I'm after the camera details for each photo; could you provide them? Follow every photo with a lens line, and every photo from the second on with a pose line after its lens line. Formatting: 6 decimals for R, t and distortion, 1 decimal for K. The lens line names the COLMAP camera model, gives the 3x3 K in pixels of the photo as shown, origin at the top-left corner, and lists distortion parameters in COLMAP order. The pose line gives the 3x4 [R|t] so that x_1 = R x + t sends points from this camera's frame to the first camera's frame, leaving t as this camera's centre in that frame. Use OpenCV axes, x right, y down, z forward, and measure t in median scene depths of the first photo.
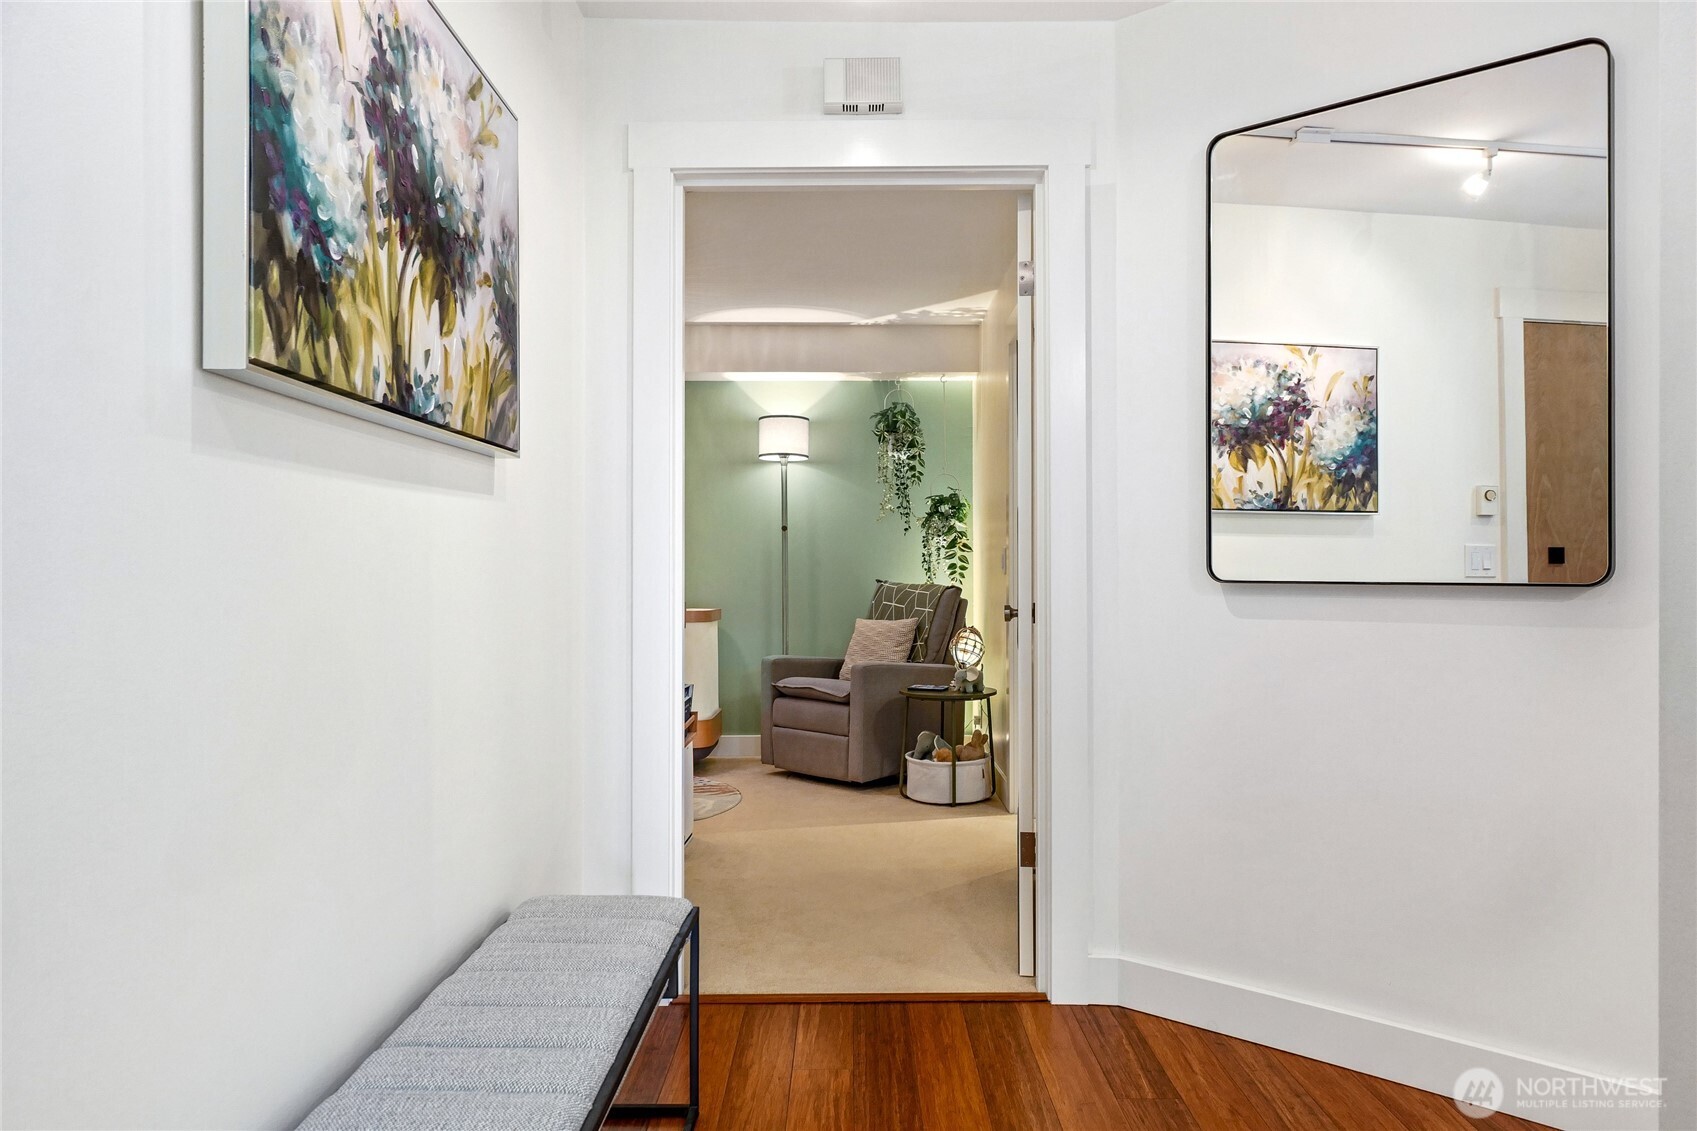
lens RADIAL K [[1125.6, 0, 849.9], [0, 1125.6, 566.7], [0, 0, 1]] dist [0.000482, 0.000003]
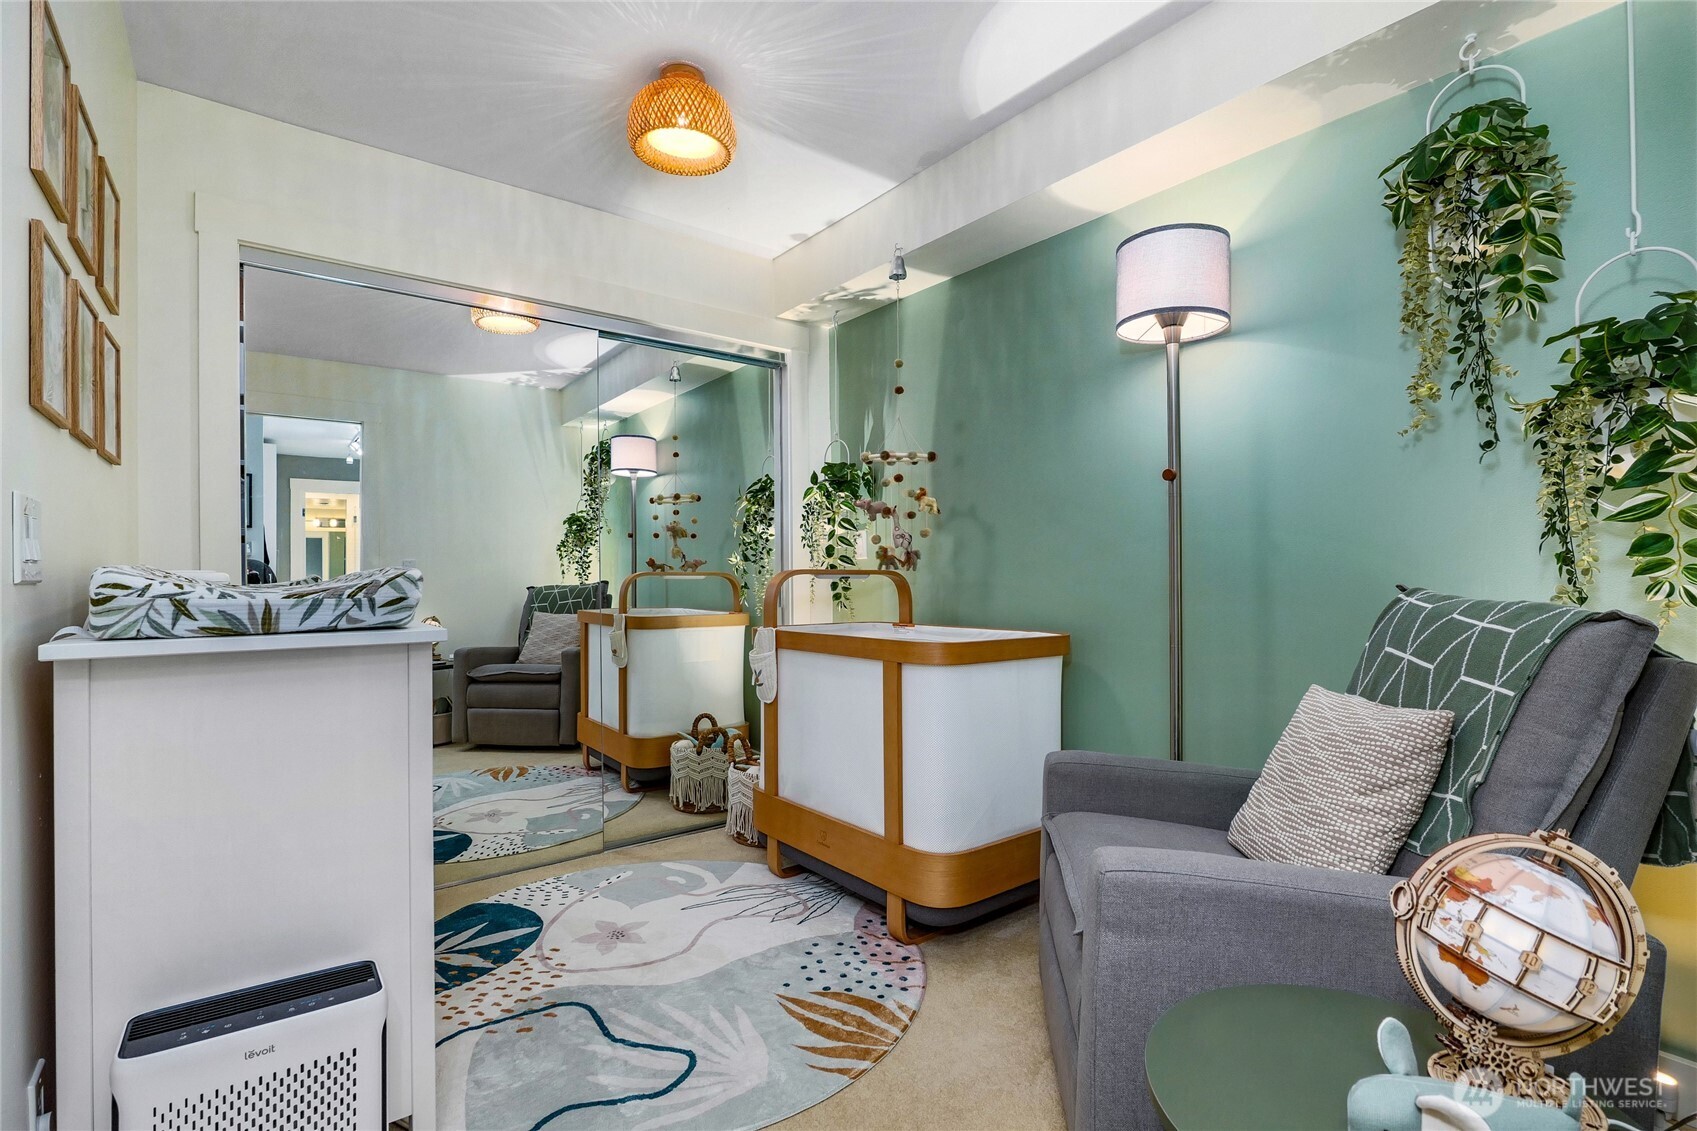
lens RADIAL K [[777.6, 0, 847.6], [0, 777.6, 566.0], [0, 0, 1]] dist [-0.002198, -0.000246]
pose [[0.607130, -0.004294, -0.794591, 0.123762], [0.002684, 0.999991, -0.003353, 0.005205], [0.794598, -0.000097, 0.607136, 0.705468]]
